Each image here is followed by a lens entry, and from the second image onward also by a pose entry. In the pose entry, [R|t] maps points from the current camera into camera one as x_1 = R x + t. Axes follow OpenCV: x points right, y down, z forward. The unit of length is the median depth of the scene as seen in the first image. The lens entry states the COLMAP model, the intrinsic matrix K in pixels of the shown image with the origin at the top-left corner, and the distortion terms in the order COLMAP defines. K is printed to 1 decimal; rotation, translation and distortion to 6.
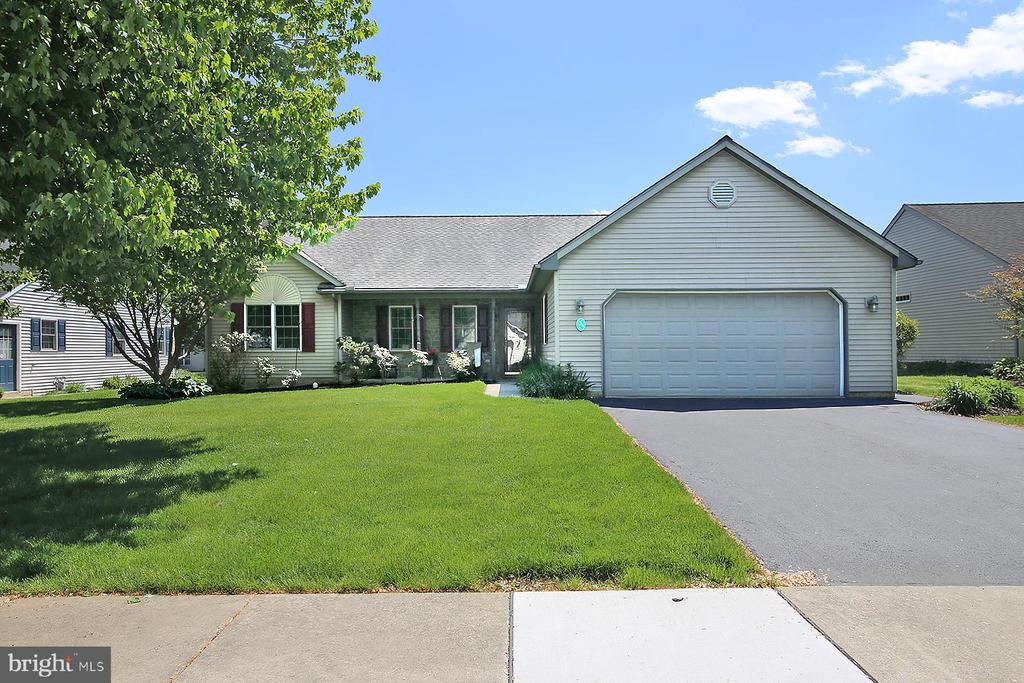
lens RADIAL K [[635.0, 0, 510.9], [0, 635.0, 342.0], [0, 0, 1]] dist [-0.001147, -0.000592]
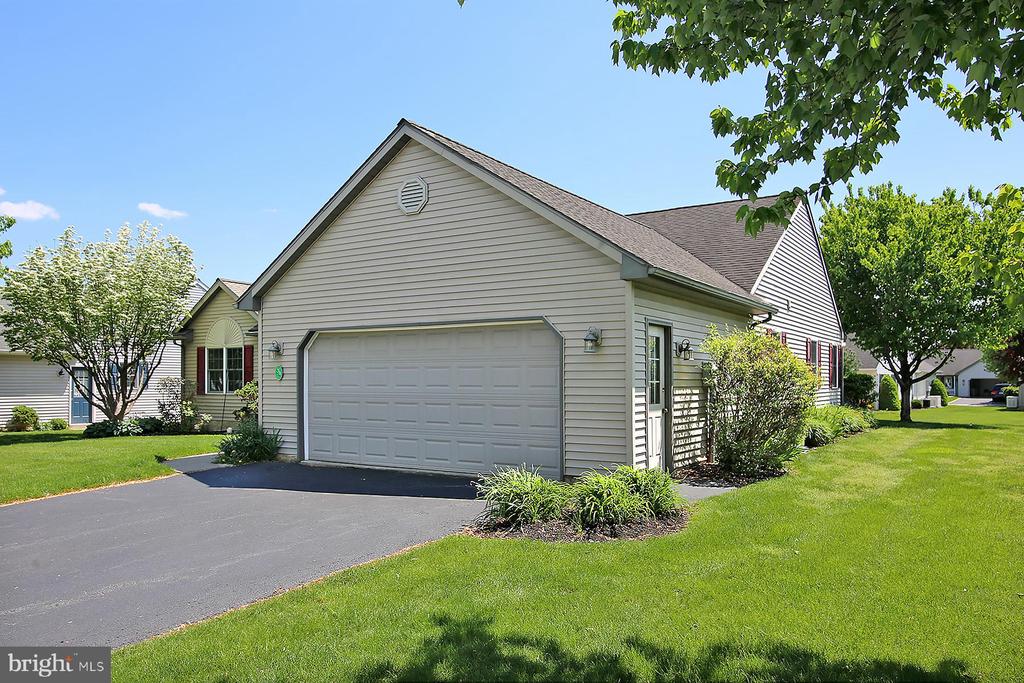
lens RADIAL K [[772.9, 0, 510.9], [0, 772.9, 344.1], [0, 0, 1]] dist [0.002379, -0.000486]
pose [[0.834421, -0.020070, -0.550762, 0.734506], [0.000684, 0.999374, -0.035382, -0.022346], [0.551127, 0.029147, 0.833912, 0.249739]]
